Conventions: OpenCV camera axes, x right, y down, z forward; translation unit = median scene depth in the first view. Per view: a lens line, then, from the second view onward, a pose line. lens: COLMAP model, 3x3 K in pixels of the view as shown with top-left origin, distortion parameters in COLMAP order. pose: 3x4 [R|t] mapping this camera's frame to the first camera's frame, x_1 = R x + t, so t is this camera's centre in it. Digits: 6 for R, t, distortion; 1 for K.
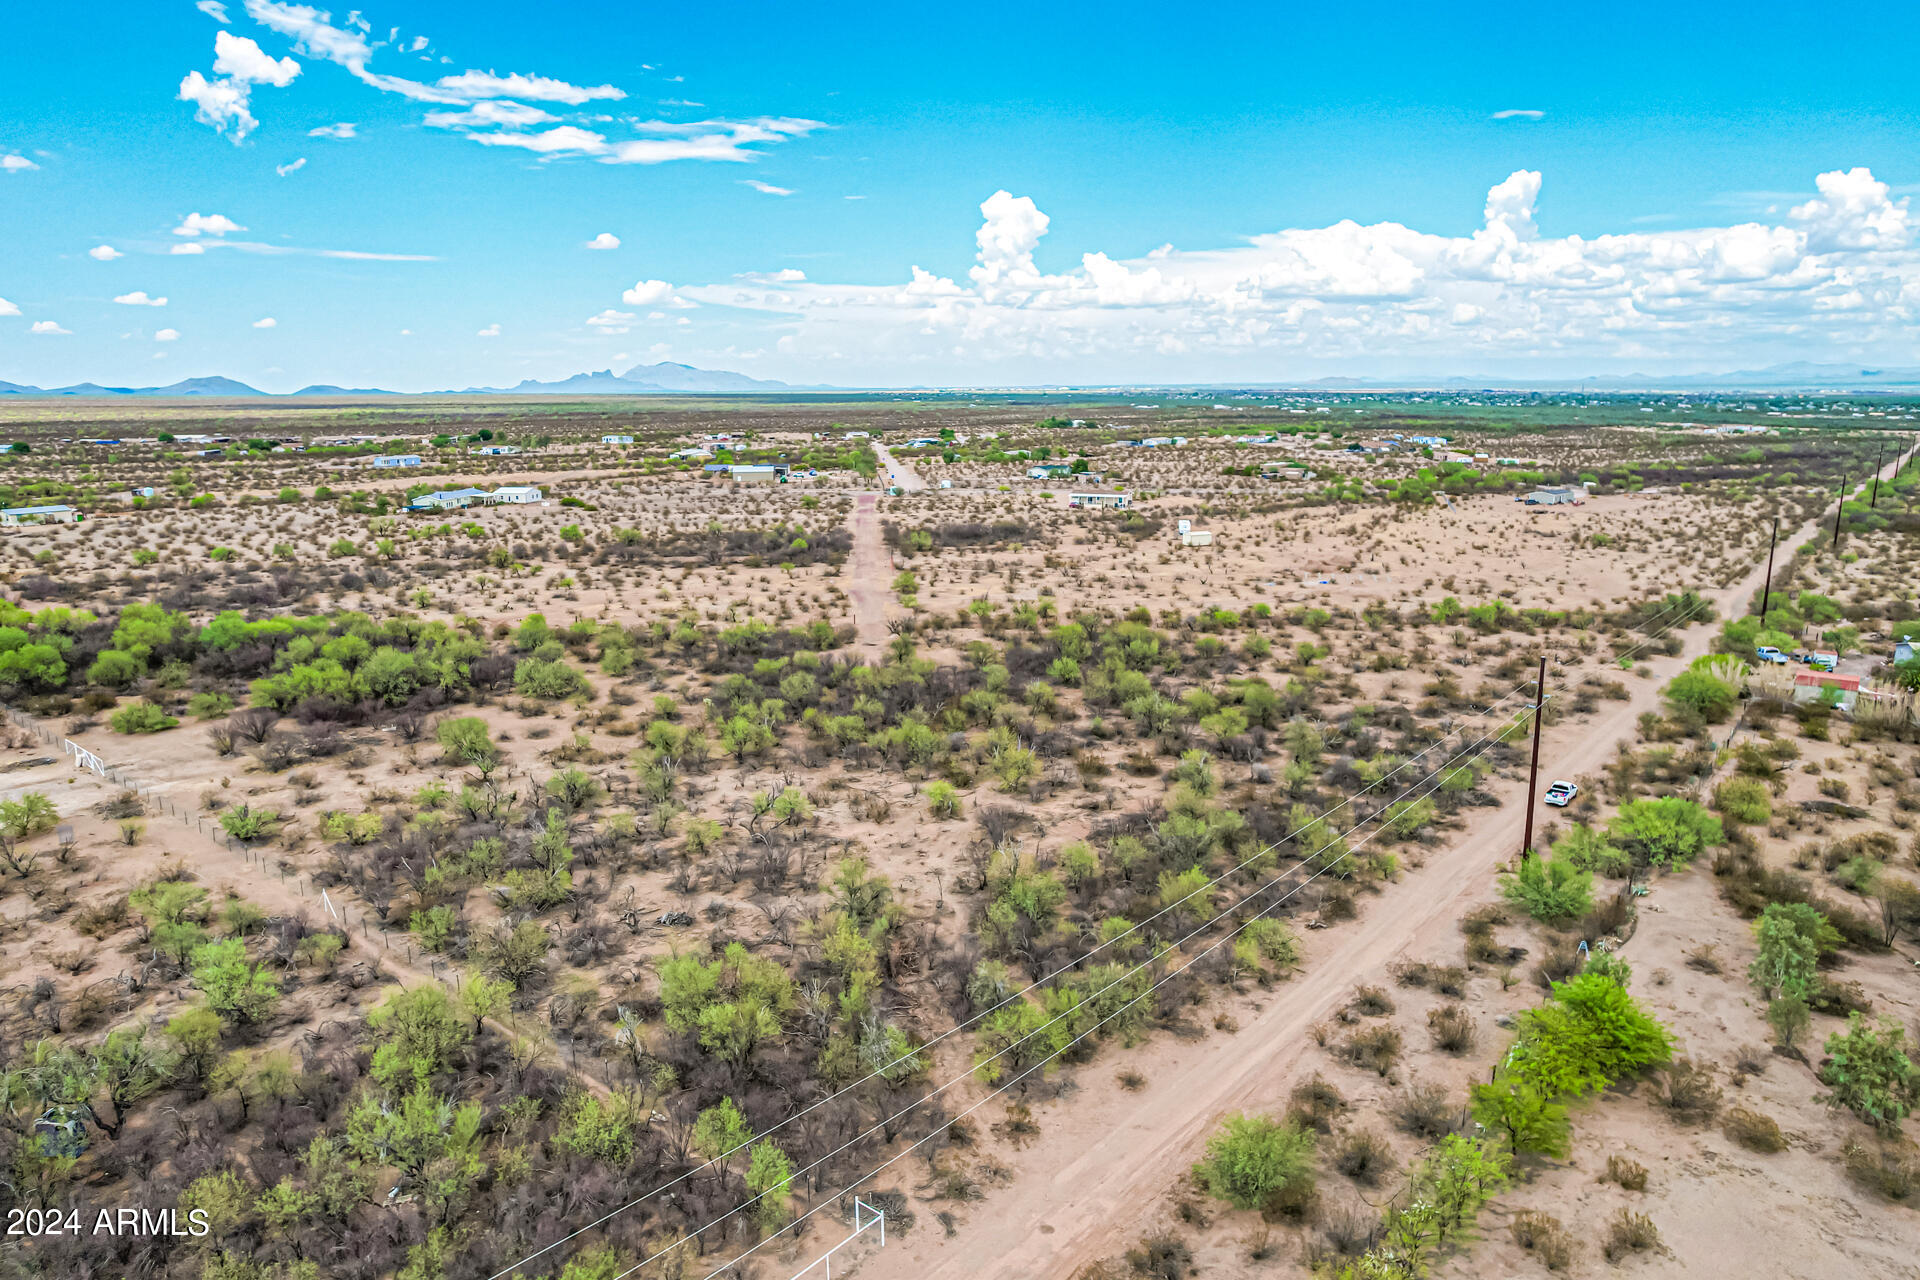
lens RADIAL K [[1251.6, 0, 956.7], [0, 1251.6, 641.4], [0, 0, 1]] dist [-0.081405, 0.072718]
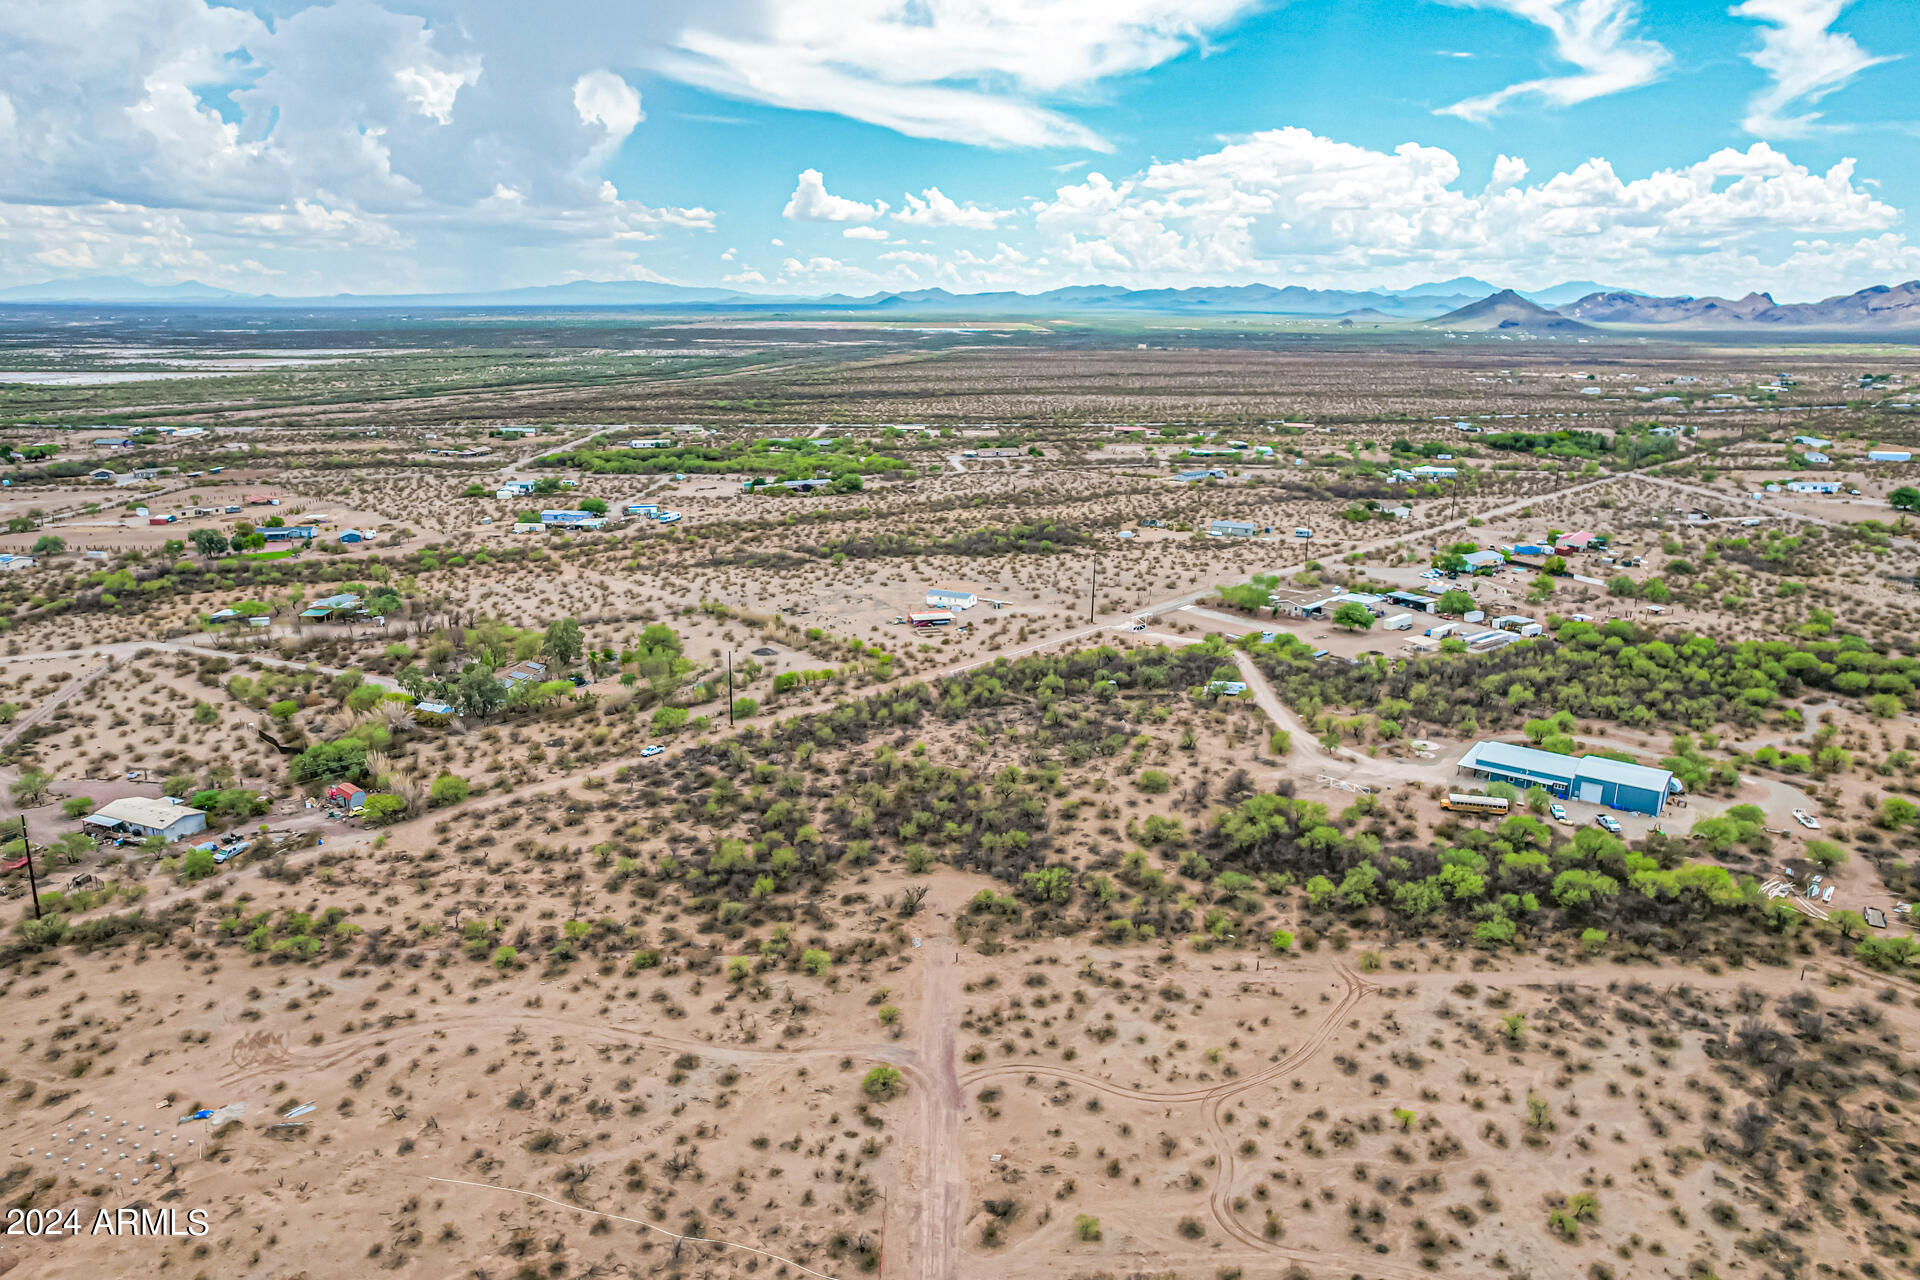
lens RADIAL K [[1268.4, 0, 943.7], [0, 1268.4, 644.7], [0, 0, 1]] dist [-0.083604, 0.075259]
pose [[-0.996165, -0.026987, 0.083223, -0.197896], [0.013444, 0.892721, 0.450410, -0.896413], [-0.086450, 0.449801, -0.888935, 2.386585]]
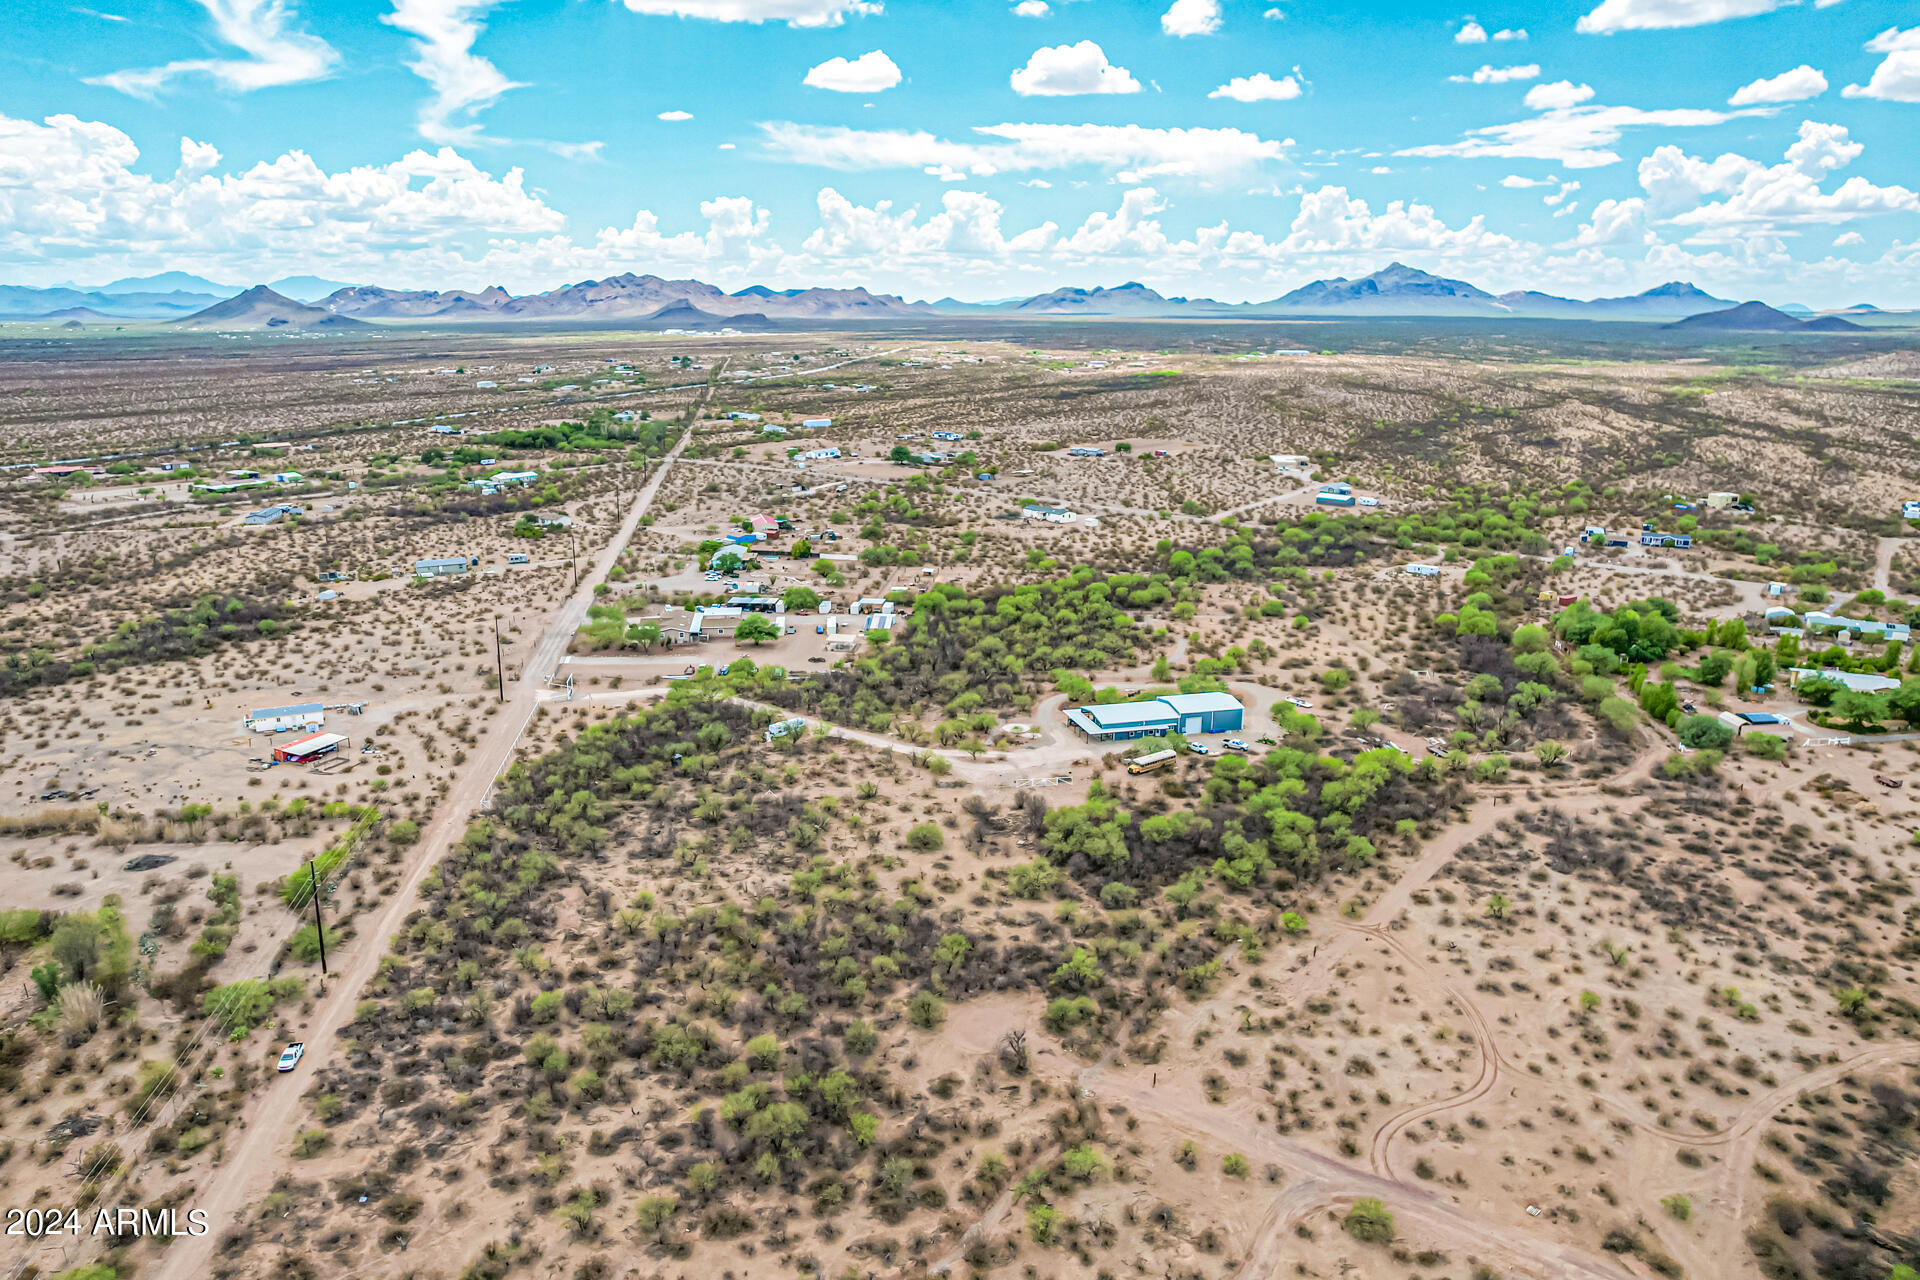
lens RADIAL K [[1307.3, 0, 947.9], [0, 1307.3, 643.6], [0, 0, 1]] dist [-0.081688, 0.076460]
pose [[-0.681163, 0.182449, -0.709035, 0.743090], [-0.151736, 0.912244, 0.380510, -0.773857], [0.716236, 0.366775, -0.593702, 1.779555]]
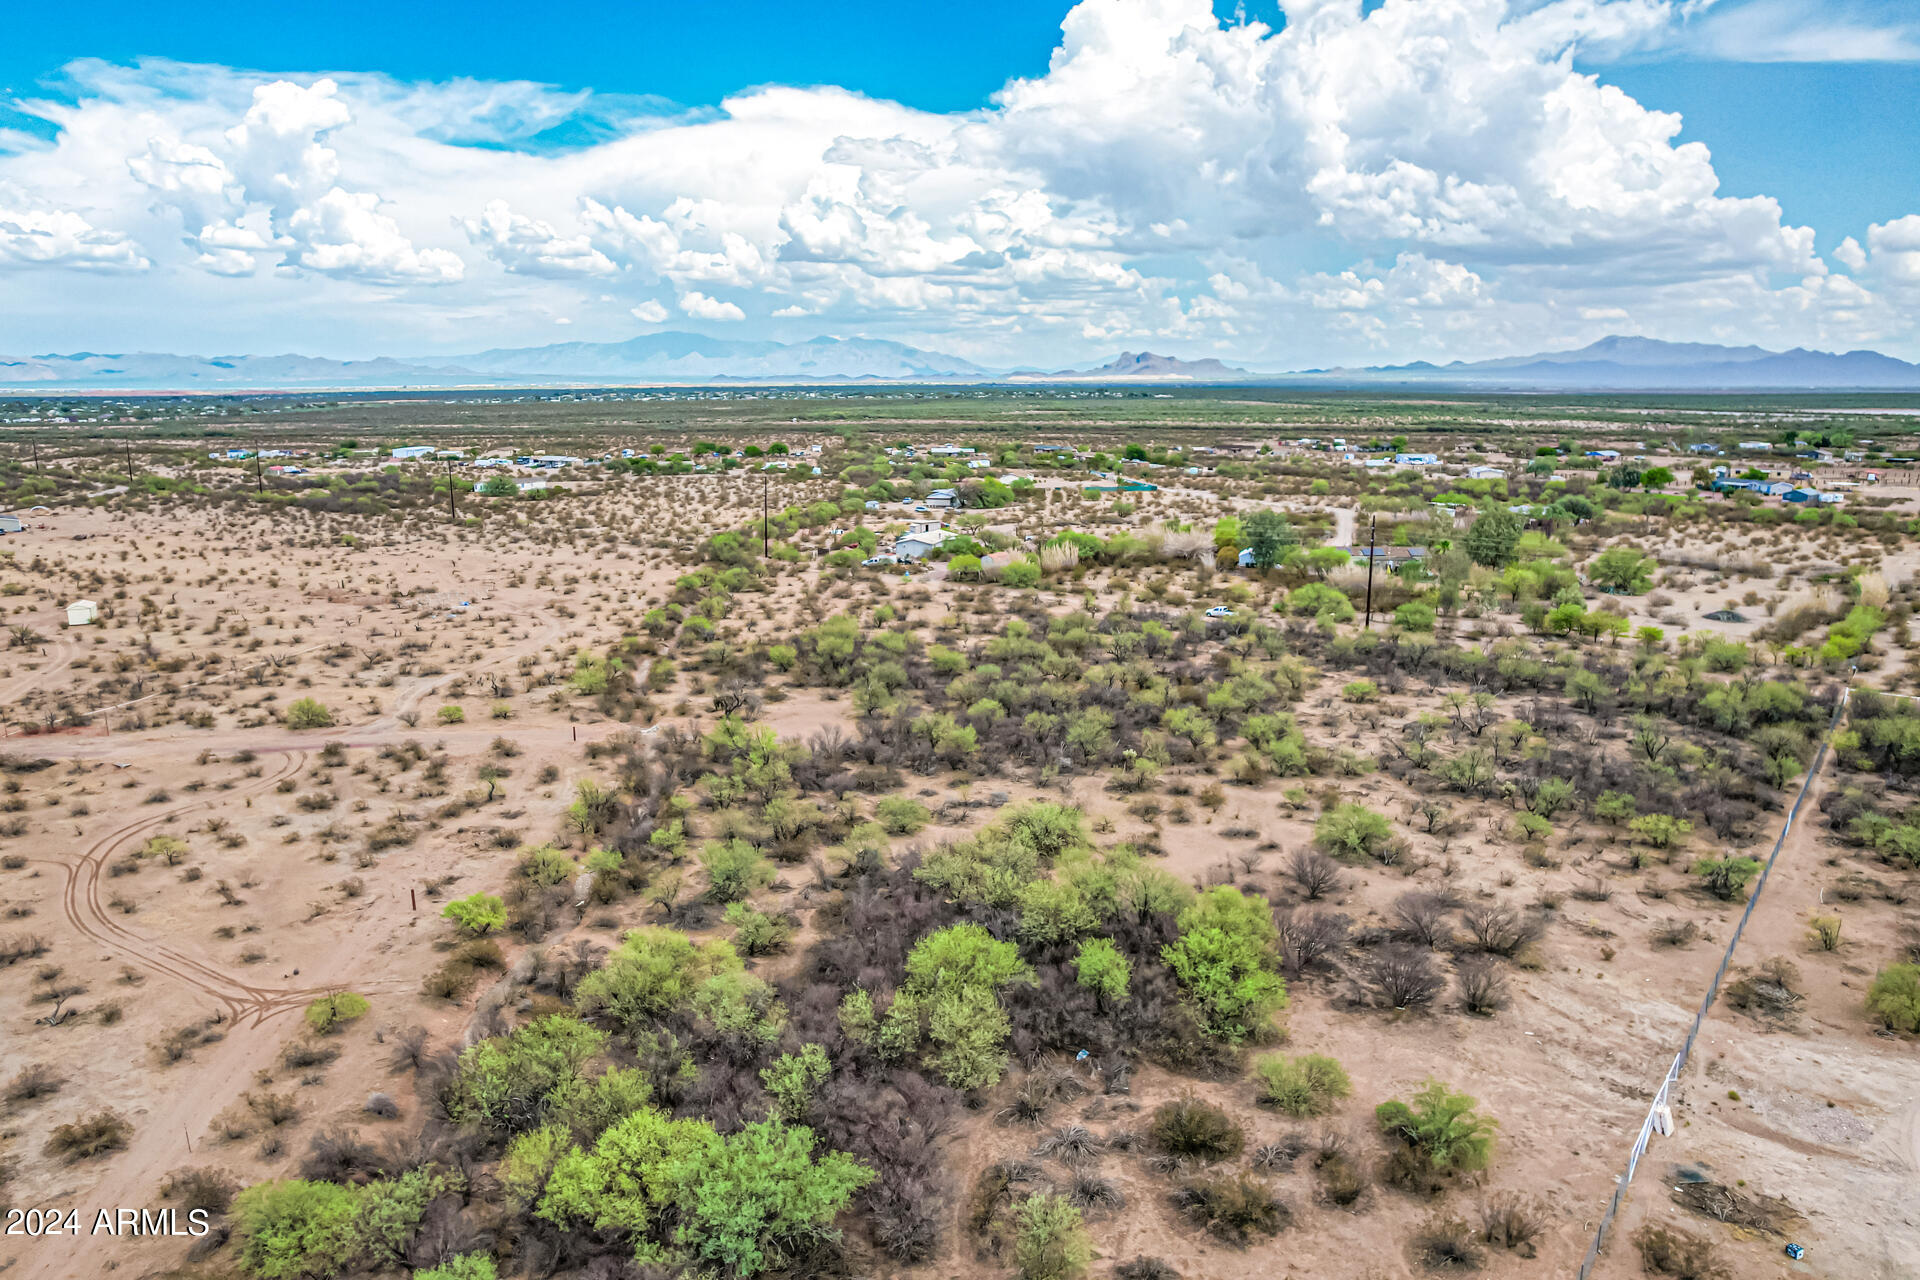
lens RADIAL K [[1251.6, 0, 956.7], [0, 1251.6, 641.4], [0, 0, 1]] dist [-0.081405, 0.072718]
pose [[-0.003940, -0.203842, 0.978996, -1.002276], [0.206482, 0.957740, 0.200247, -0.216309], [-0.978442, 0.202934, 0.038316, 1.050307]]
